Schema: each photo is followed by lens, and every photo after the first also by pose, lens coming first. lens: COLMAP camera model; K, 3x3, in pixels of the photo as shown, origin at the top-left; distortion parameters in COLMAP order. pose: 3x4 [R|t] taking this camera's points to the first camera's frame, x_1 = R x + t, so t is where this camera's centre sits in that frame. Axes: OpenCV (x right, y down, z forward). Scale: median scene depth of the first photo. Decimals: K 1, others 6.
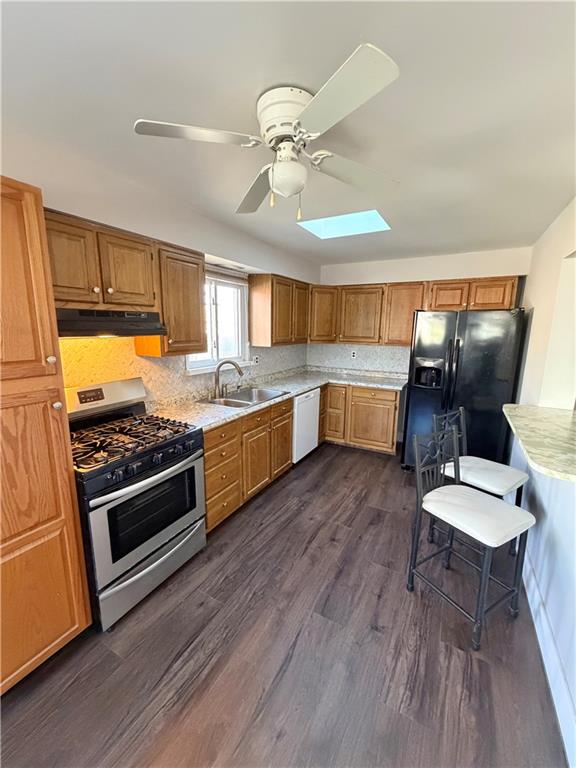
lens RADIAL K [[304.3, 0, 285.9], [0, 304.3, 384.2], [0, 0, 1]] dist [0.000801, -0.000553]
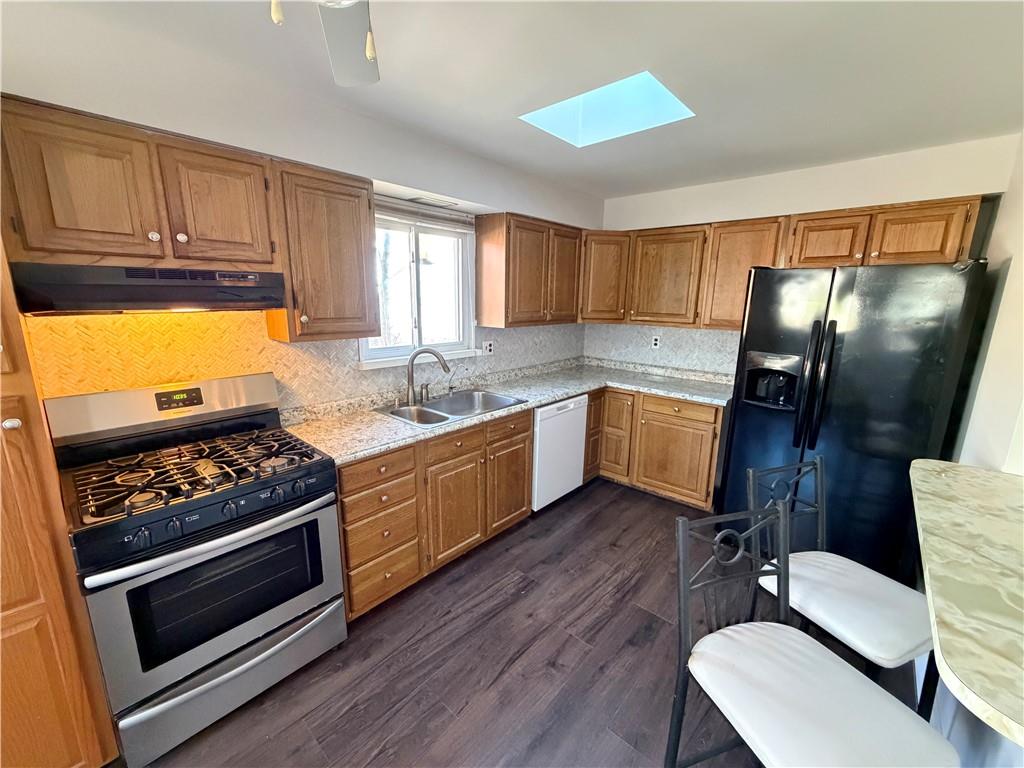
lens RADIAL K [[405.8, 0, 511.9], [0, 405.8, 385.2], [0, 0, 1]] dist [0.000801, -0.000553]
pose [[0.976743, 0.046509, -0.209311, 0.192934], [-0.041336, 0.998724, 0.029025, -0.036216], [0.210393, -0.019698, 0.977418, 0.210005]]
